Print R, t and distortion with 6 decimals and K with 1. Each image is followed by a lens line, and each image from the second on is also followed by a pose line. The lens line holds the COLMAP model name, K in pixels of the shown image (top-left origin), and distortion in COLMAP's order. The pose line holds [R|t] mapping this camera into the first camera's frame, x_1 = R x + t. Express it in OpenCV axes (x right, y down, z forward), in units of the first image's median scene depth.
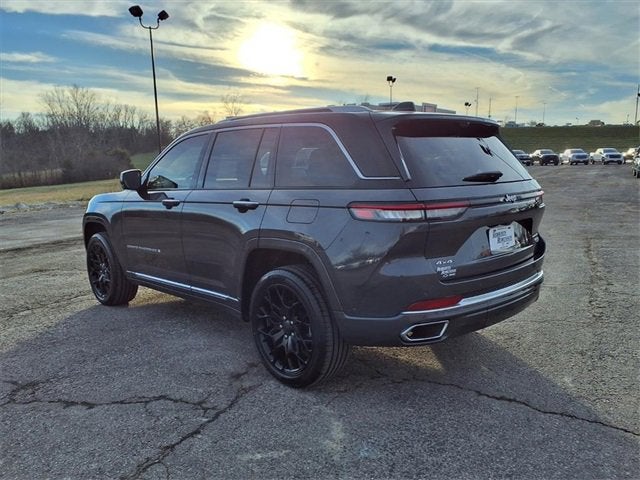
lens RADIAL K [[523.5, 0, 321.9], [0, 523.5, 242.7], [0, 0, 1]] dist [0.007230, -0.001070]
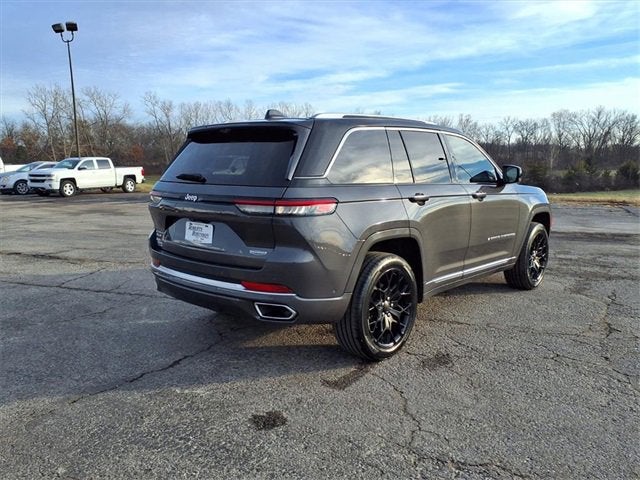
lens RADIAL K [[514.7, 0, 316.7], [0, 514.7, 238.6], [0, 0, 1]] dist [0.013919, -0.009025]
pose [[0.076078, 0.167431, -0.982944, 1.431469], [-0.151608, 0.976282, 0.154562, -0.203561], [0.985509, 0.137264, 0.099657, 1.122848]]
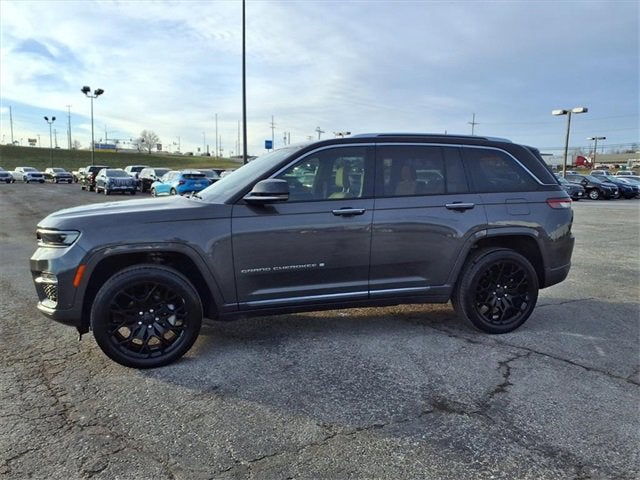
lens RADIAL K [[516.4, 0, 321.7], [0, 516.4, 249.2], [0, 0, 1]] dist [0.004391, -0.006812]
pose [[0.466515, -0.101312, 0.878692, -1.530779], [0.120970, 0.991392, 0.050080, -0.079979], [-0.876202, 0.082933, 0.474755, 0.773837]]
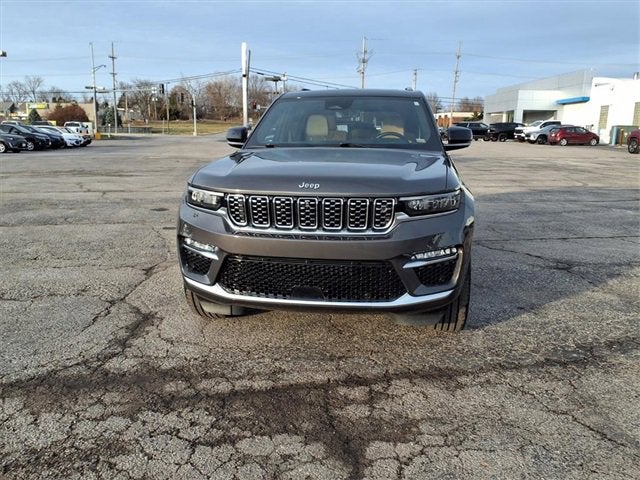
lens RADIAL K [[513.8, 0, 320.9], [0, 513.8, 246.9], [0, 0, 1]] dist [0.029695, -0.050344]
pose [[-0.609039, -0.158465, 0.777149, -1.378332], [0.126422, 0.947915, 0.292360, -0.335005], [-0.783000, 0.276308, -0.557283, 2.521931]]
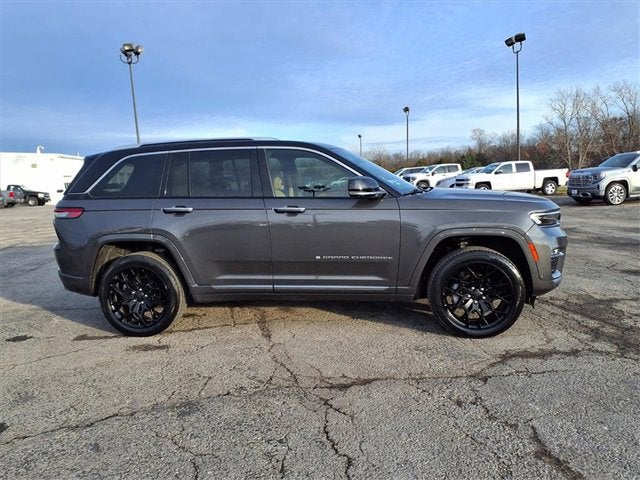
lens RADIAL K [[514.0, 0, 318.3], [0, 514.0, 242.9], [0, 0, 1]] dist [0.015674, -0.014926]
pose [[-0.770817, 0.138332, -0.621856, 0.832966], [-0.034981, 0.965477, 0.258130, -0.434074], [0.636095, 0.220724, -0.739367, 2.764756]]
